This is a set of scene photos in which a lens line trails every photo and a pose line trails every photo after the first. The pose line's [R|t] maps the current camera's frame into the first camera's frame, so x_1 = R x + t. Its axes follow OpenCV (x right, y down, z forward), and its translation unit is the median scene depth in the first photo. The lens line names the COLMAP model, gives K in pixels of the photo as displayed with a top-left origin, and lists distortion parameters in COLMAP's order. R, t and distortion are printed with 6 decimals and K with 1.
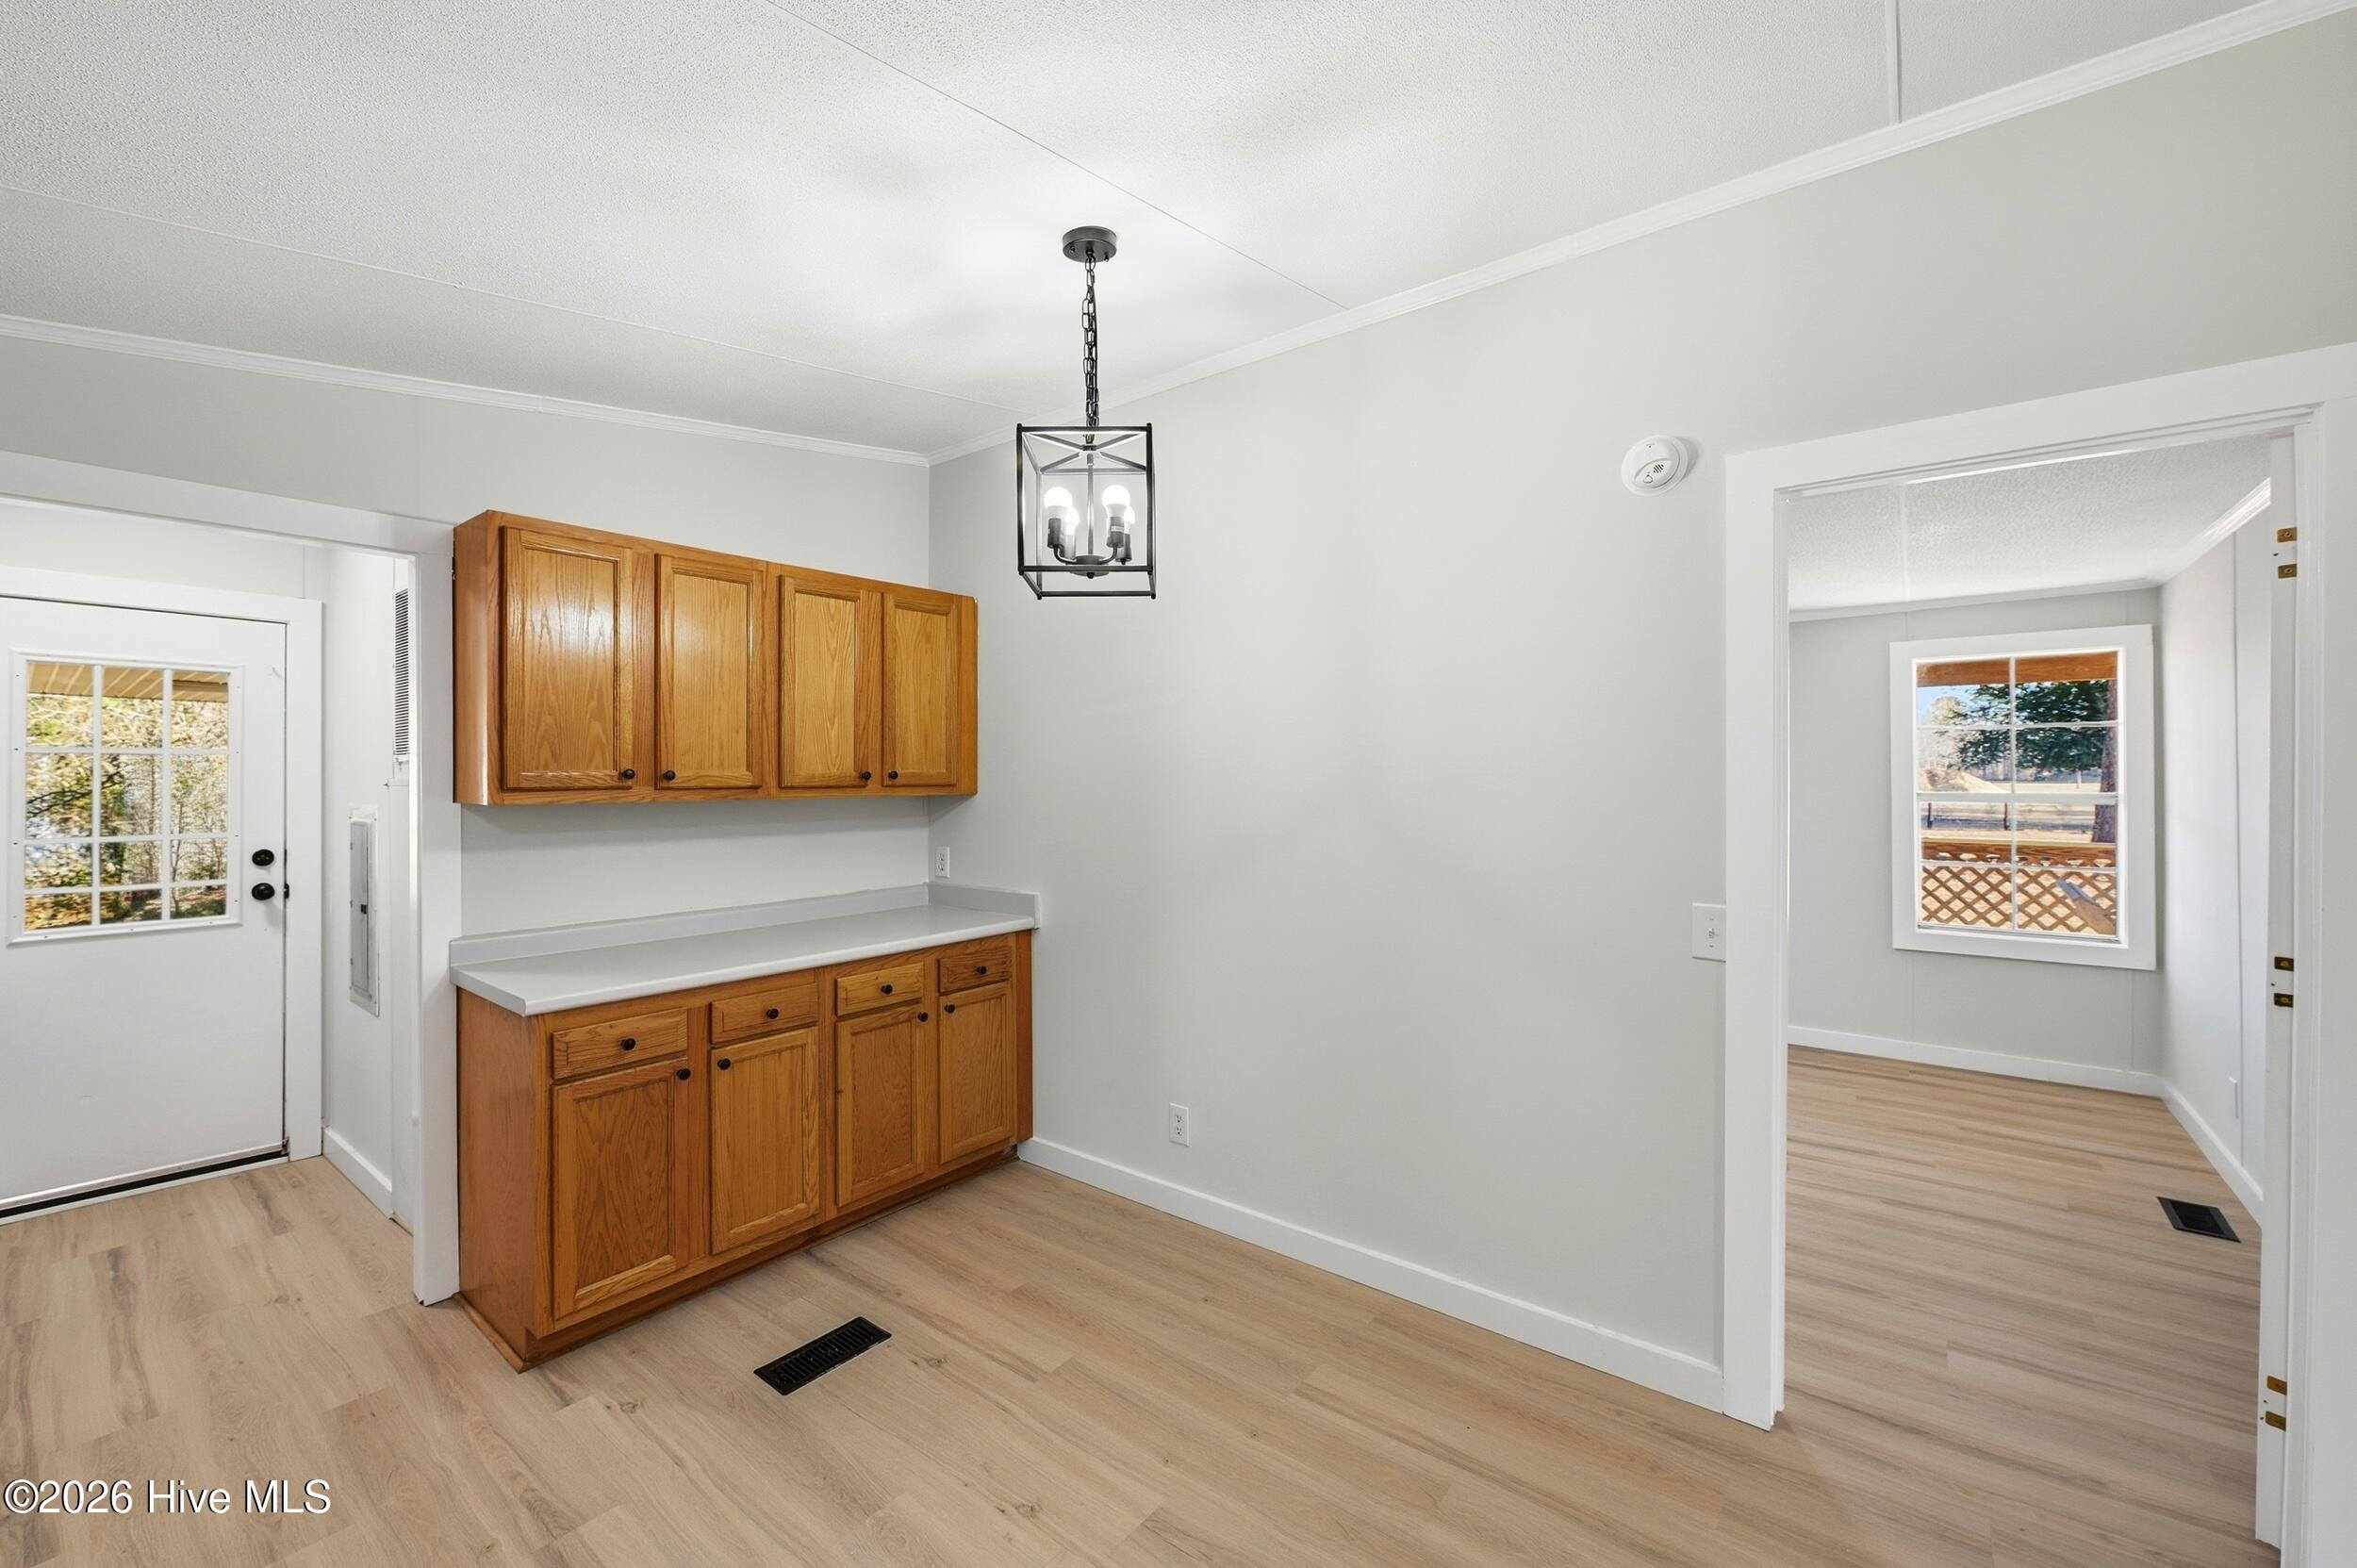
lens RADIAL K [[945.6, 0, 1128.8], [0, 945.6, 755.5], [0, 0, 1]] dist [-0.006196, 0.000202]
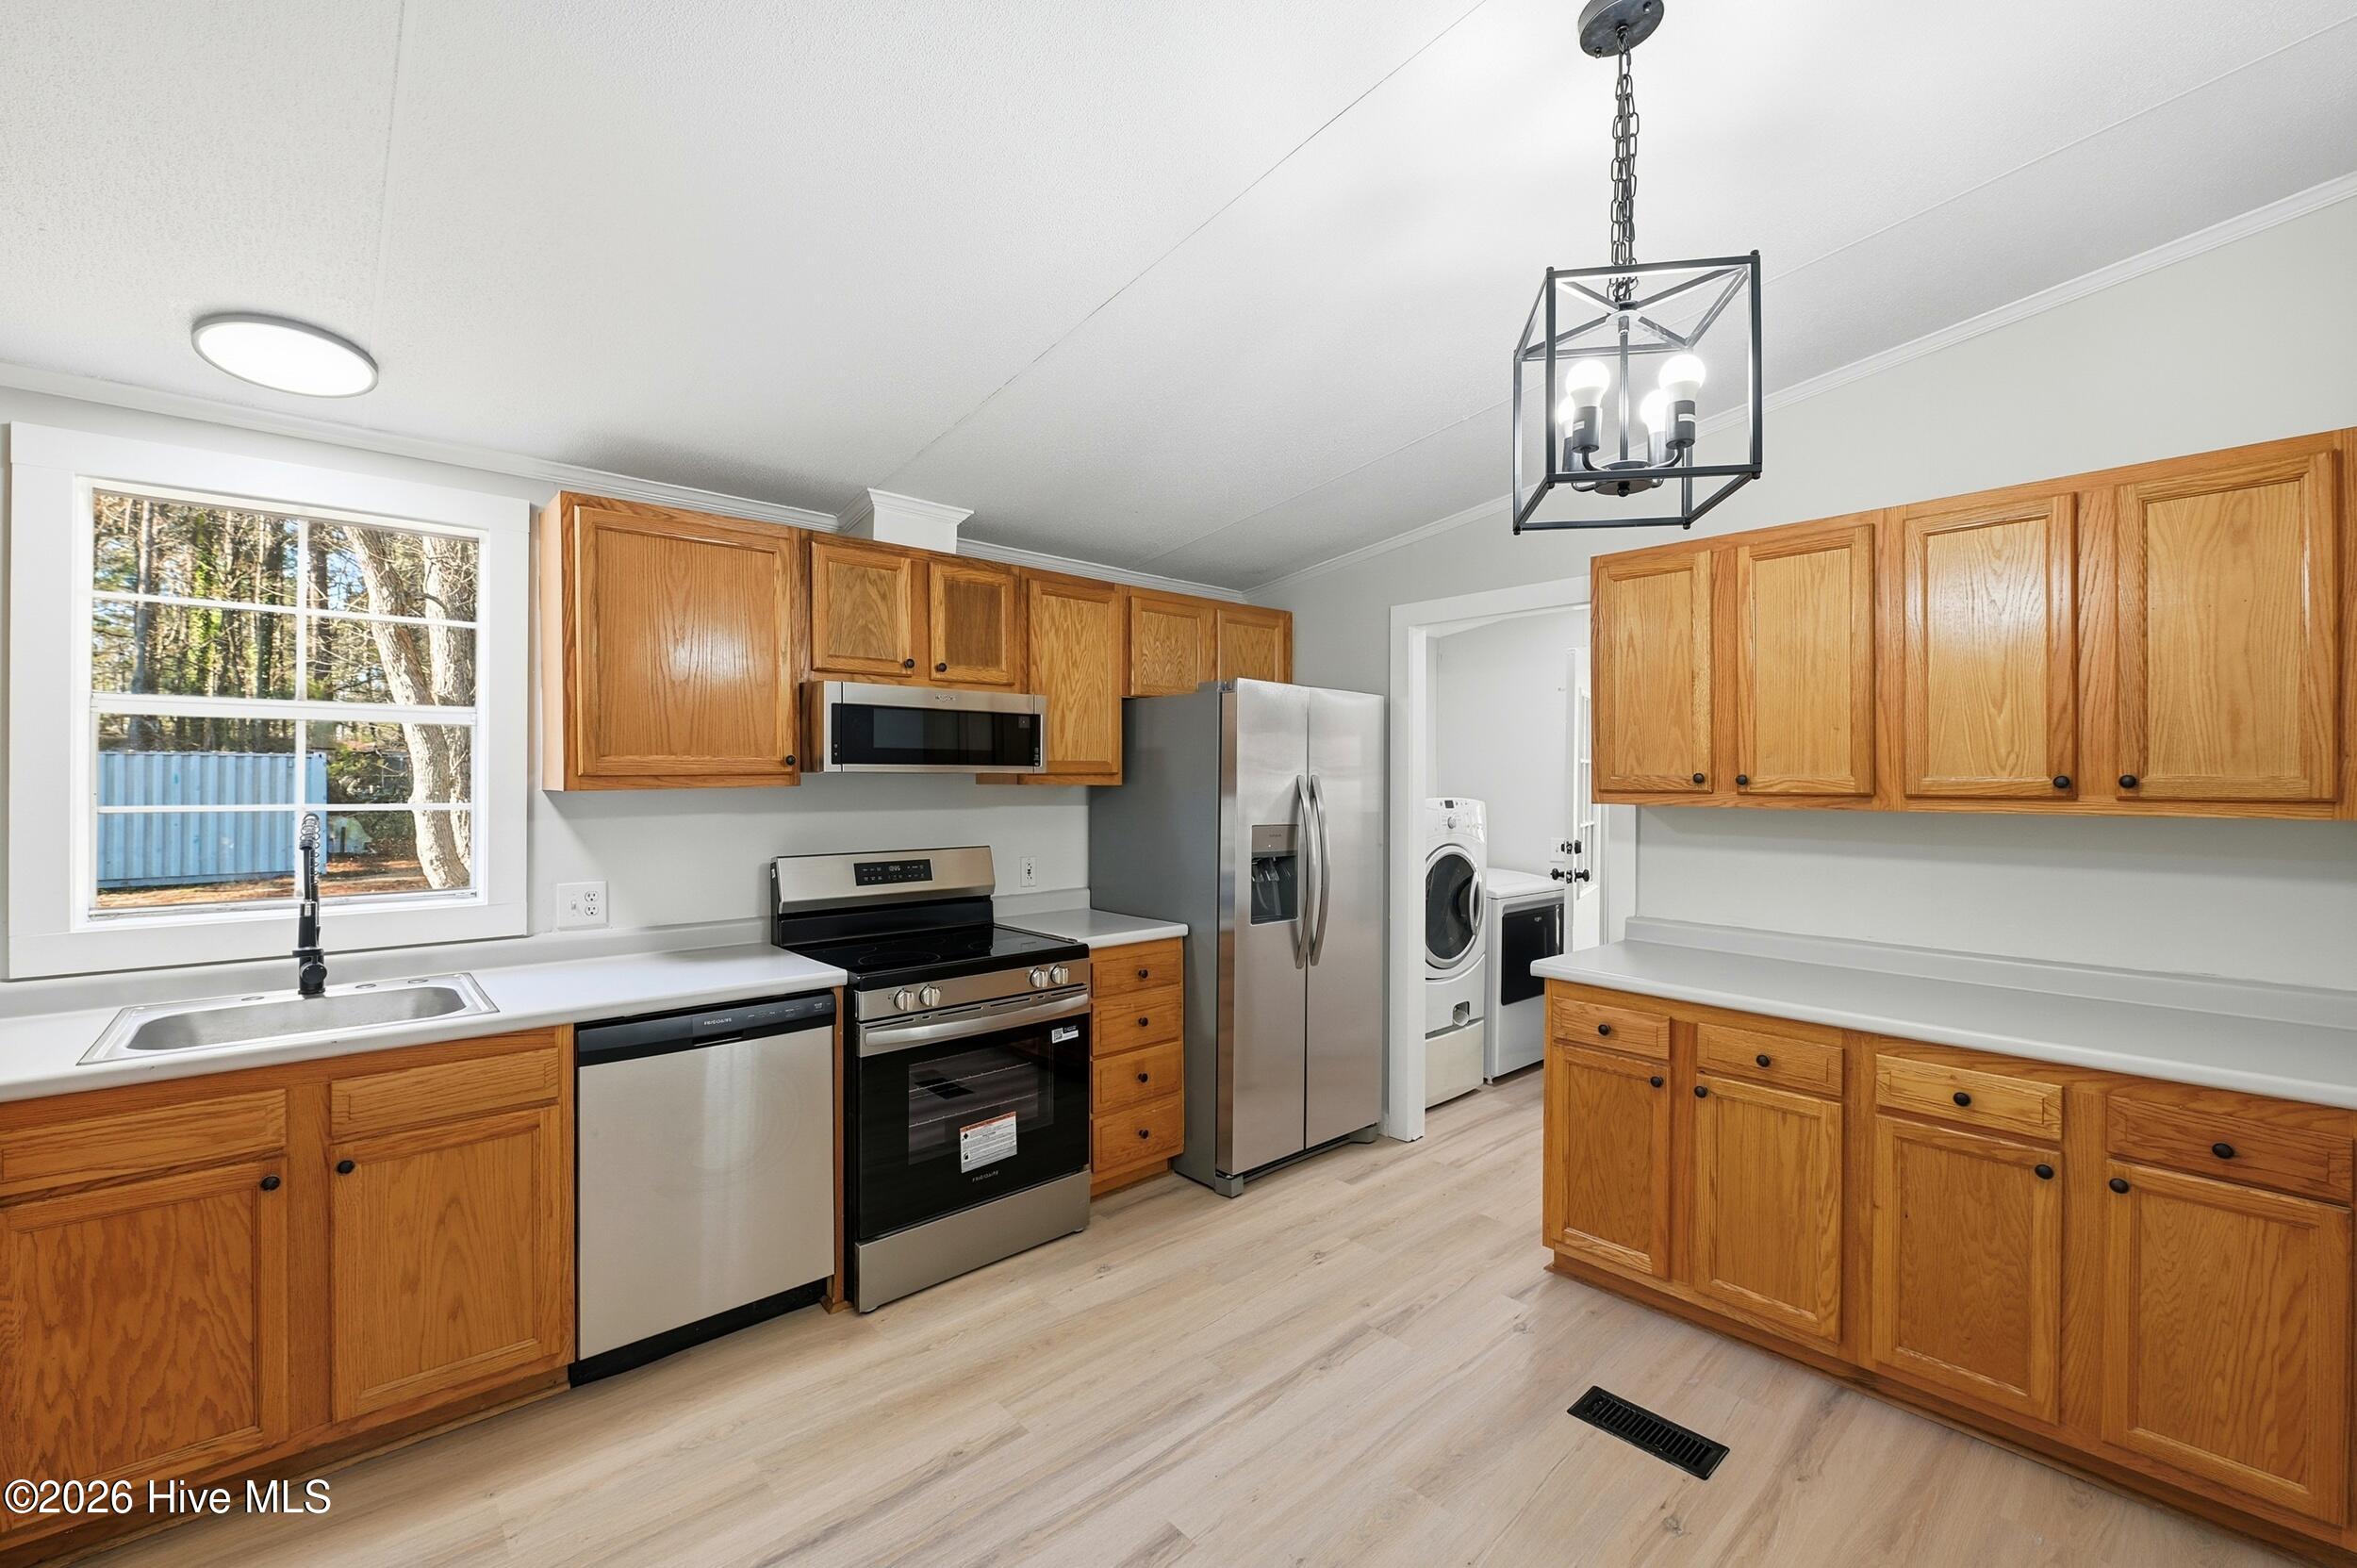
lens RADIAL K [[981.3, 0, 1180.9], [0, 981.3, 791.1], [0, 0, 1]] dist [-0.000377, -0.000866]
pose [[-0.141299, 0.005089, -0.989954, 0.550890], [0.004846, 0.999978, 0.004449, 0.024672], [0.989955, -0.004168, -0.141321, 0.589439]]
